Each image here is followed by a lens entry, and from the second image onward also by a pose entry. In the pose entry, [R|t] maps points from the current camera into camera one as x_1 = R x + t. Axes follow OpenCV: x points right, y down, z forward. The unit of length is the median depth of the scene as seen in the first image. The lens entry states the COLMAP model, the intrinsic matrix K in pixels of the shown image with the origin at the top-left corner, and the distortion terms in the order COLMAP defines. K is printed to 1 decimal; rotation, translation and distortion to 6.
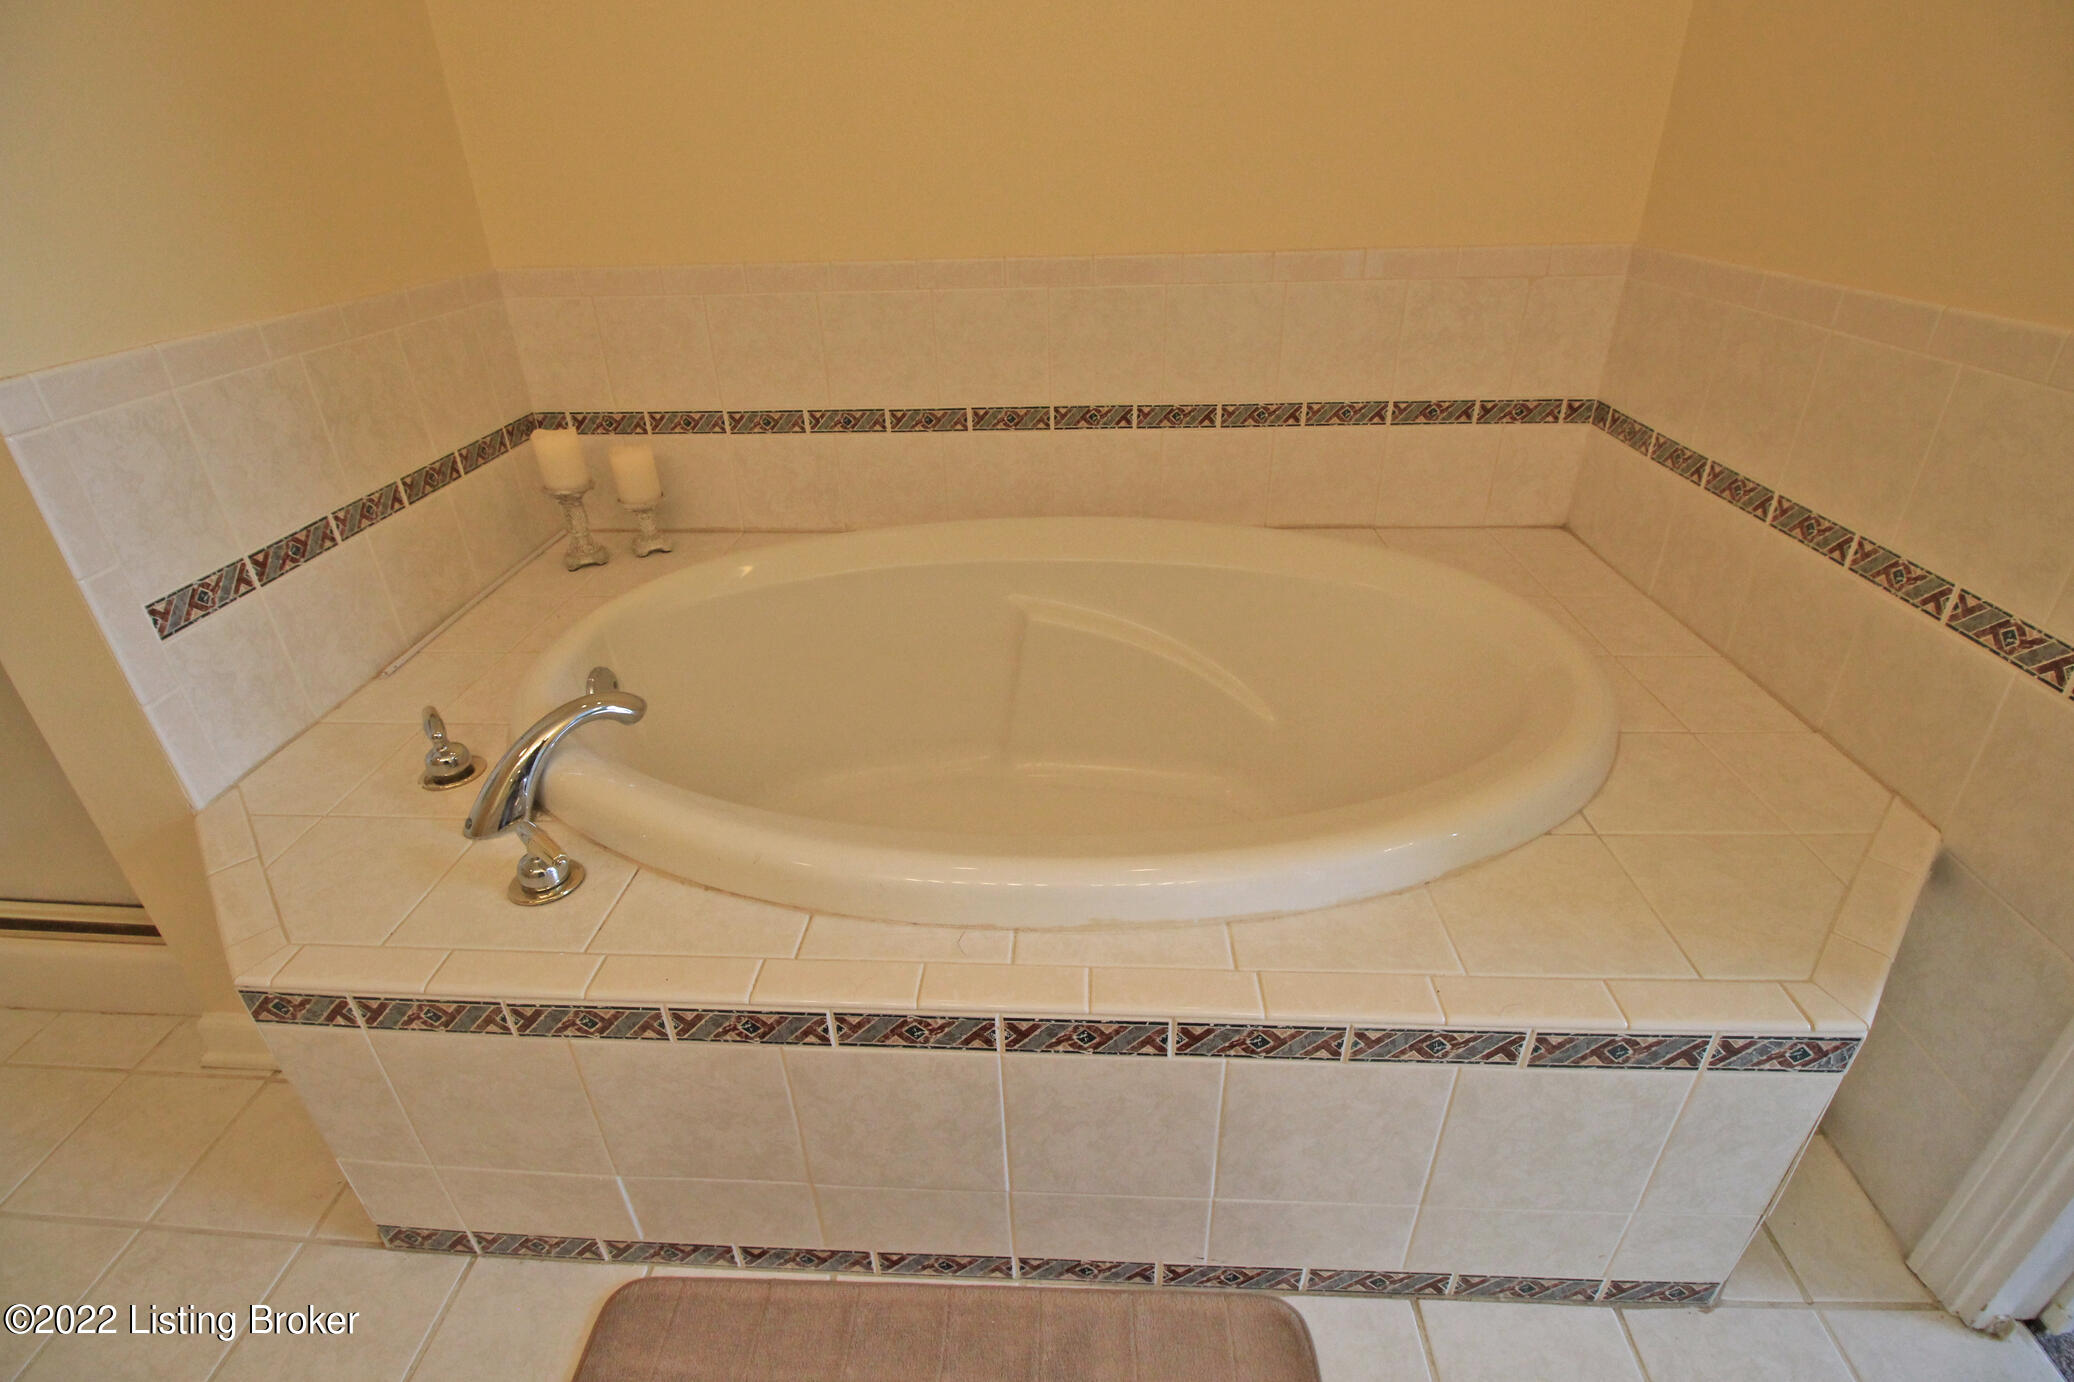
lens RADIAL K [[986.3, 0, 1026.2], [0, 986.3, 663.1], [0, 0, 1]] dist [0.001719, -0.013242]
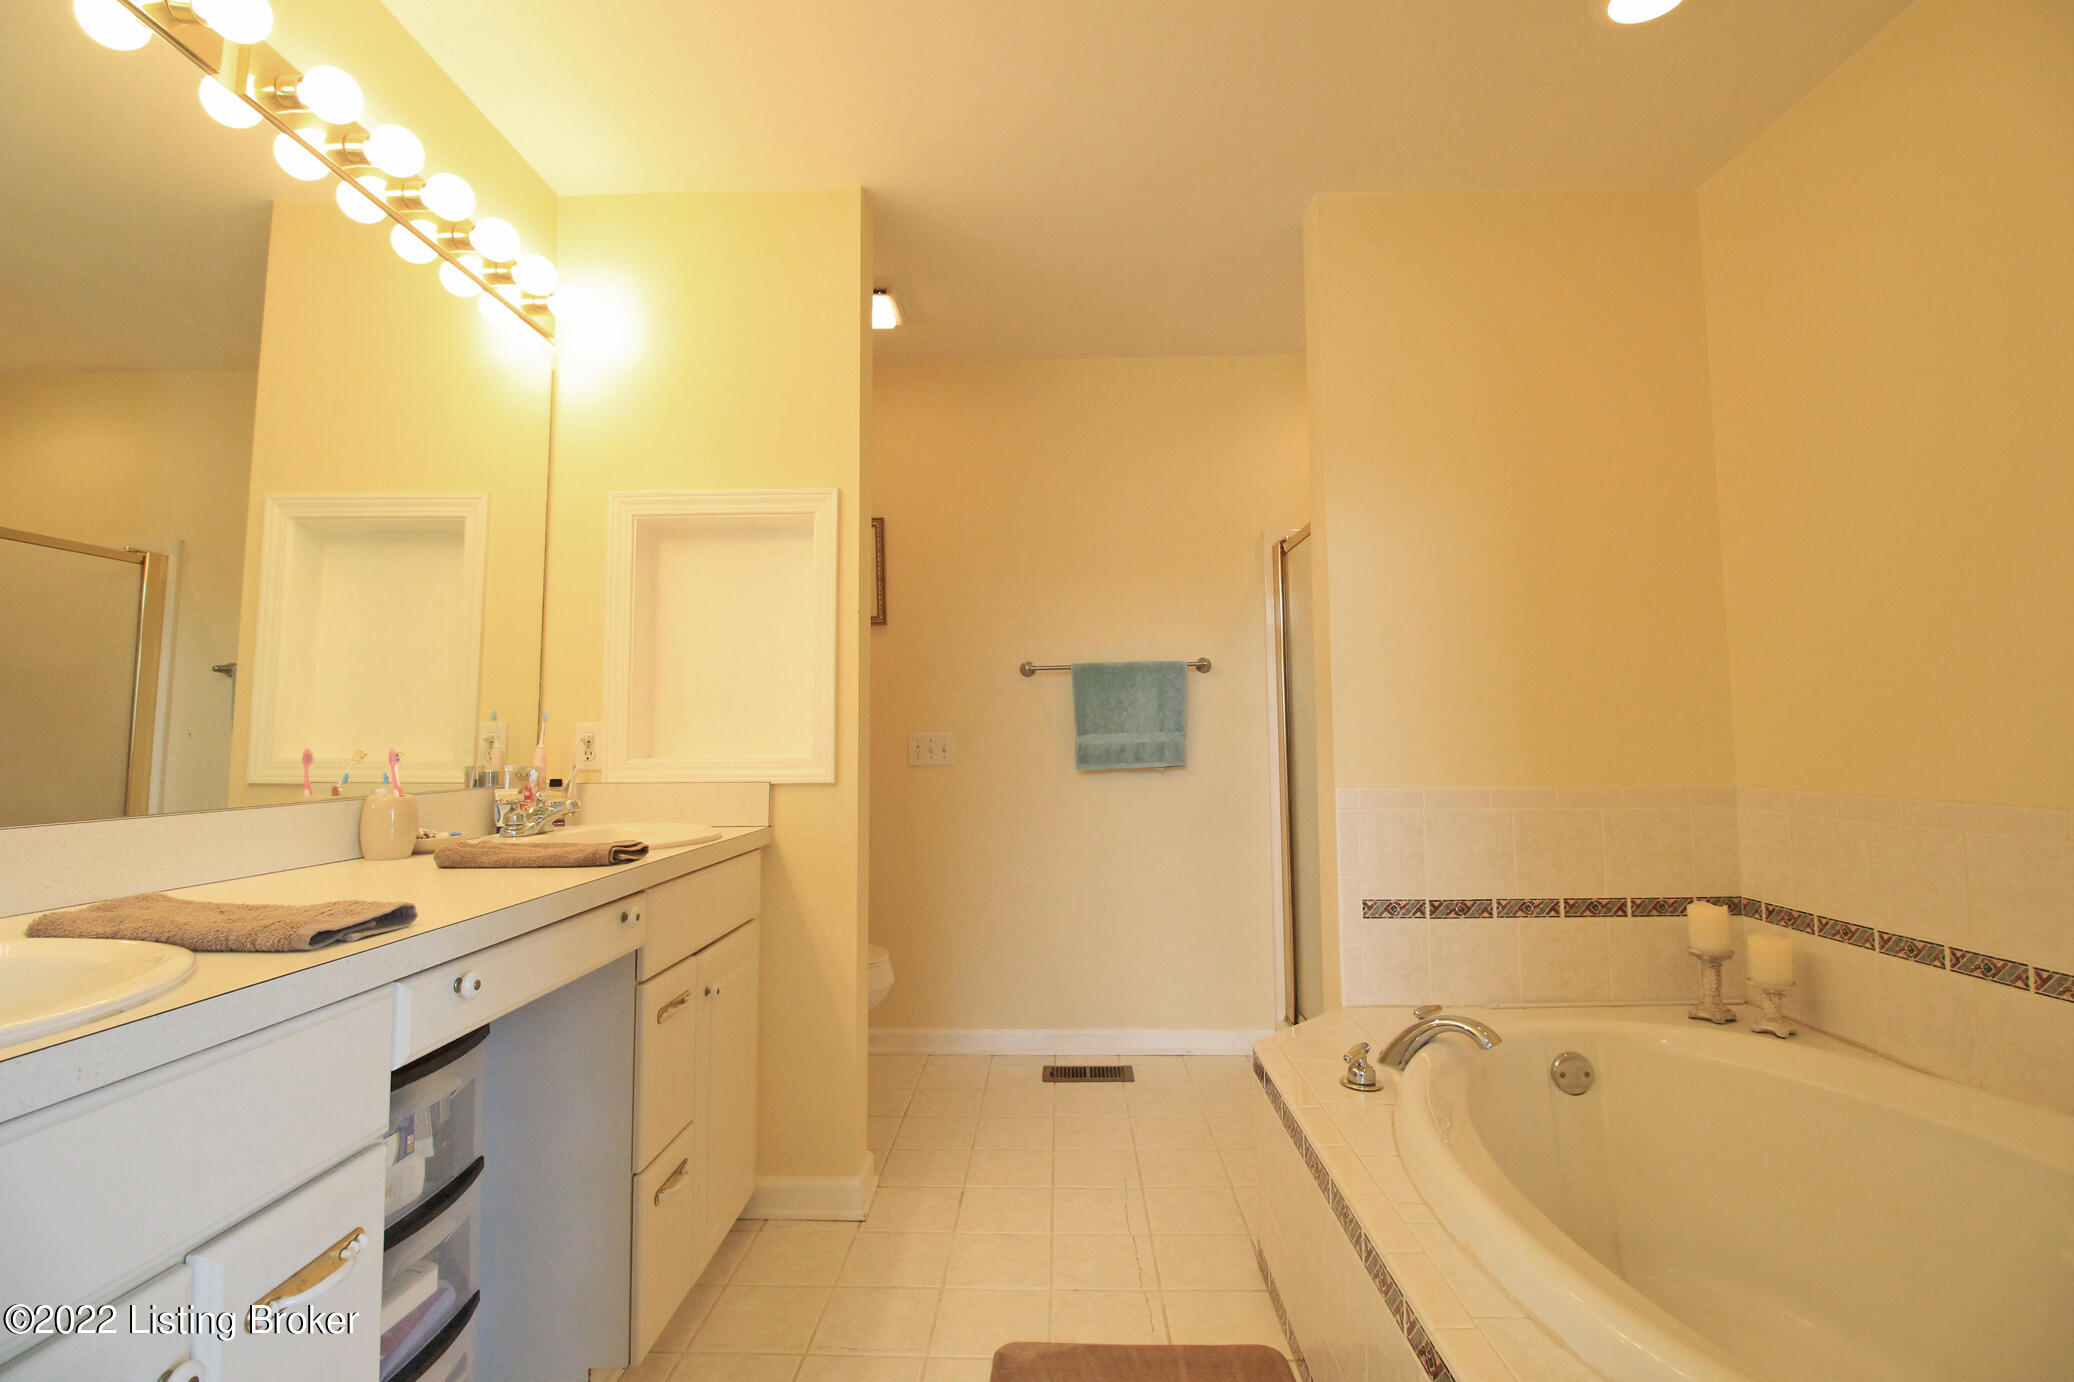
lens RADIAL K [[986.3, 0, 1026.2], [0, 986.3, 663.1], [0, 0, 1]] dist [0.001719, -0.013242]
pose [[0.029256, -0.048730, -0.998383, 0.805793], [-0.467099, 0.882382, -0.056756, -0.034148], [0.883721, 0.468004, 0.003053, 0.100121]]
